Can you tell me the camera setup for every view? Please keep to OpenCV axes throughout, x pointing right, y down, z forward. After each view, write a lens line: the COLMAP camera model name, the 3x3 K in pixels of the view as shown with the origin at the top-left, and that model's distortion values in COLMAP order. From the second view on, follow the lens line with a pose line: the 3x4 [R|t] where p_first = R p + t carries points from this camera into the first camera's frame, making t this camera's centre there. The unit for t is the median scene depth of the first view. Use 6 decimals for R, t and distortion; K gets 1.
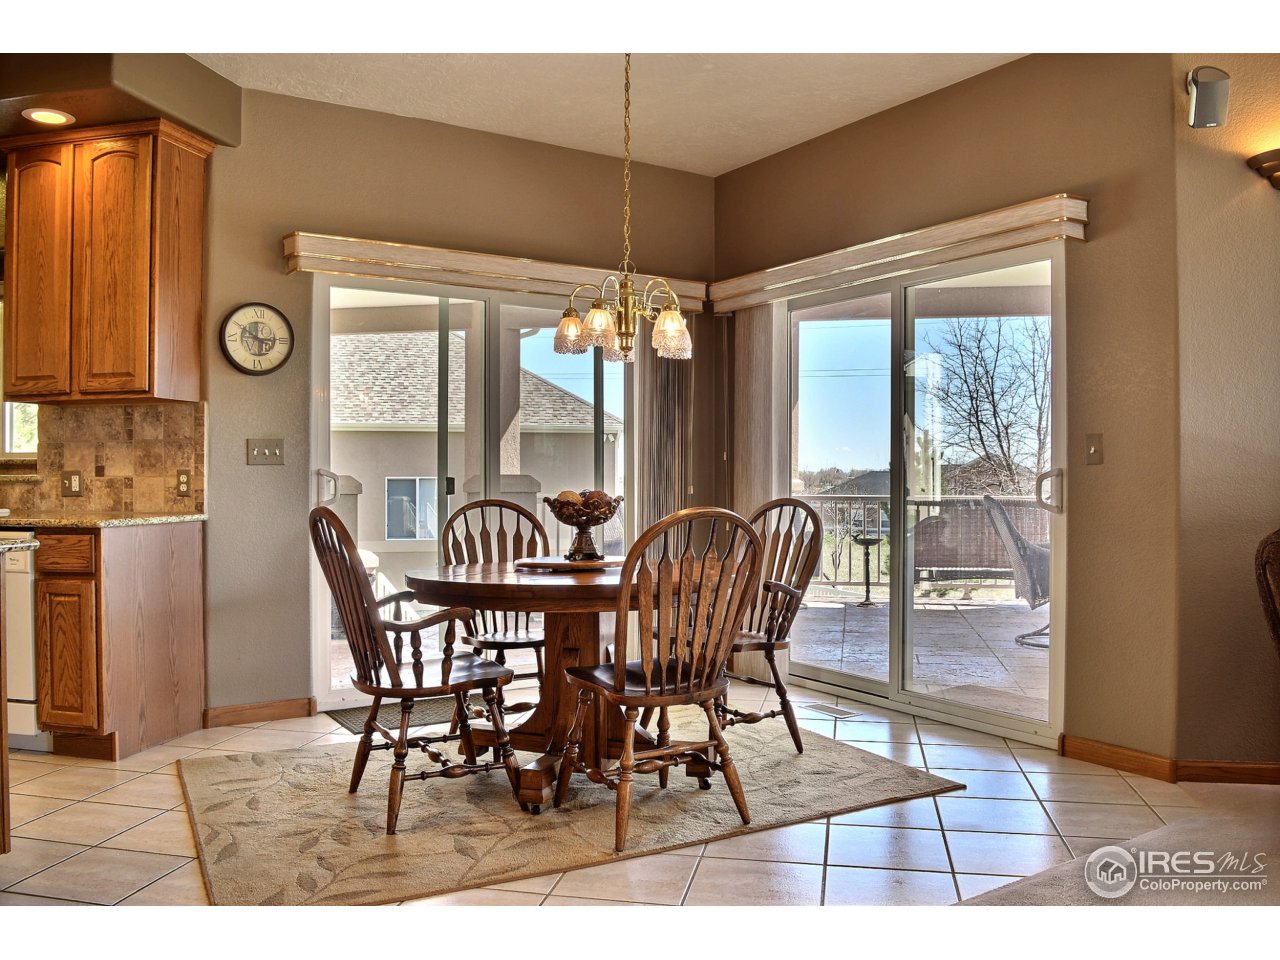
lens RADIAL K [[1031.5, 0, 638.8], [0, 1031.5, 478.0], [0, 0, 1]] dist [-0.076240, -0.005229]
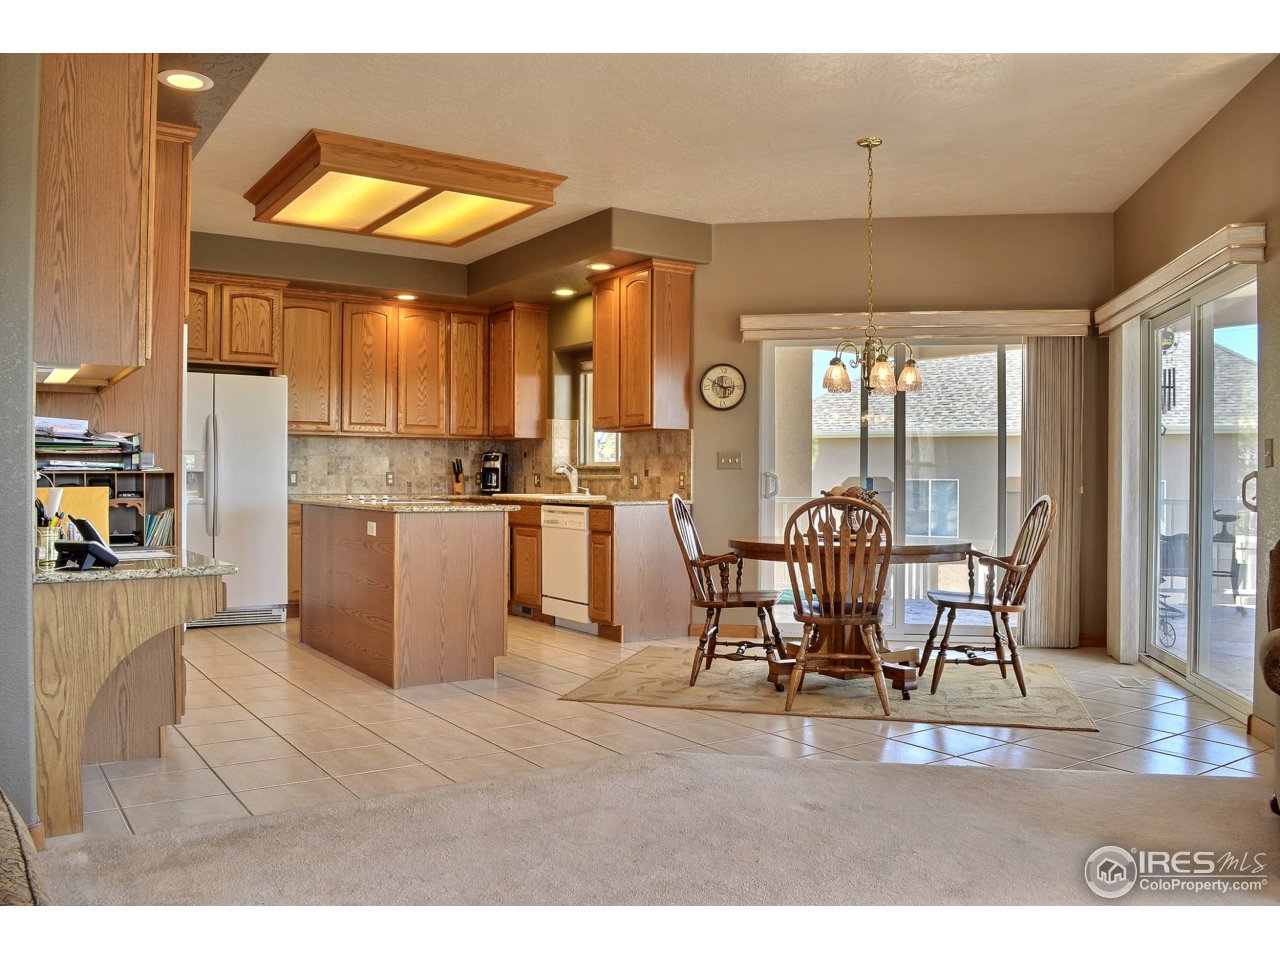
lens RADIAL K [[1031.5, 0, 641.3], [0, 1031.5, 480.4], [0, 0, 1]] dist [-0.076240, -0.005229]
pose [[0.722182, 0.004929, -0.691686, 0.620705], [-0.003935, 0.999988, 0.003018, 0.000196], [0.691692, 0.000543, 0.722192, -0.211243]]
